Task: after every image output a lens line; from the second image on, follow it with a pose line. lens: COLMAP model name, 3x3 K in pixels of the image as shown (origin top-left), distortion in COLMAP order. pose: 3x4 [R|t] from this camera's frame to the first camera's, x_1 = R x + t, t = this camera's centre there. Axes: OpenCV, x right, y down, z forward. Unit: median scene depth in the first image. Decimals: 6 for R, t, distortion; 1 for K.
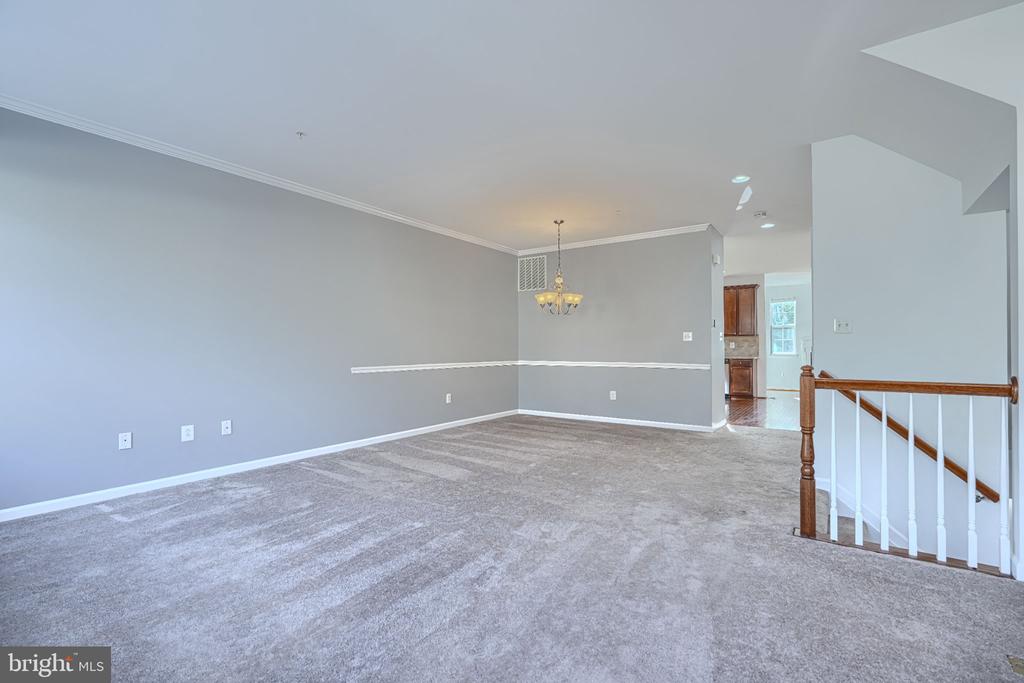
lens RADIAL K [[464.1, 0, 511.7], [0, 464.1, 347.4], [0, 0, 1]] dist [0.000653, 0.000006]
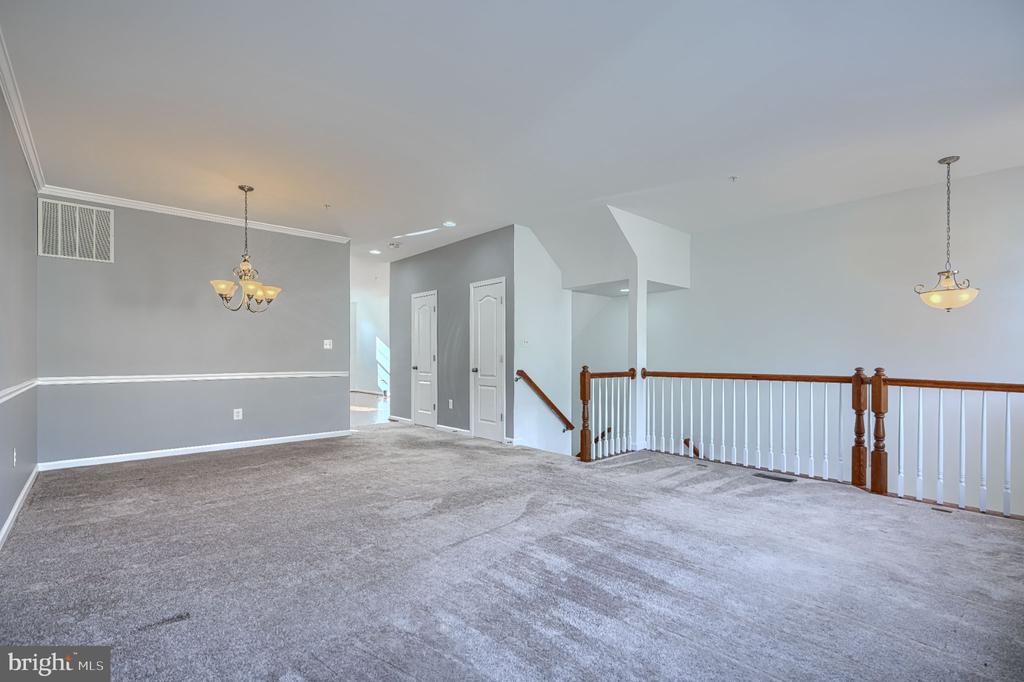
lens RADIAL K [[464.1, 0, 510.7], [0, 464.1, 348.1], [0, 0, 1]] dist [0.000653, 0.000006]
pose [[0.229577, 0.020616, 0.973072, -0.516239], [0.002835, 0.999757, -0.021850, 0.008064], [-0.973286, 0.007775, 0.229463, 0.398099]]
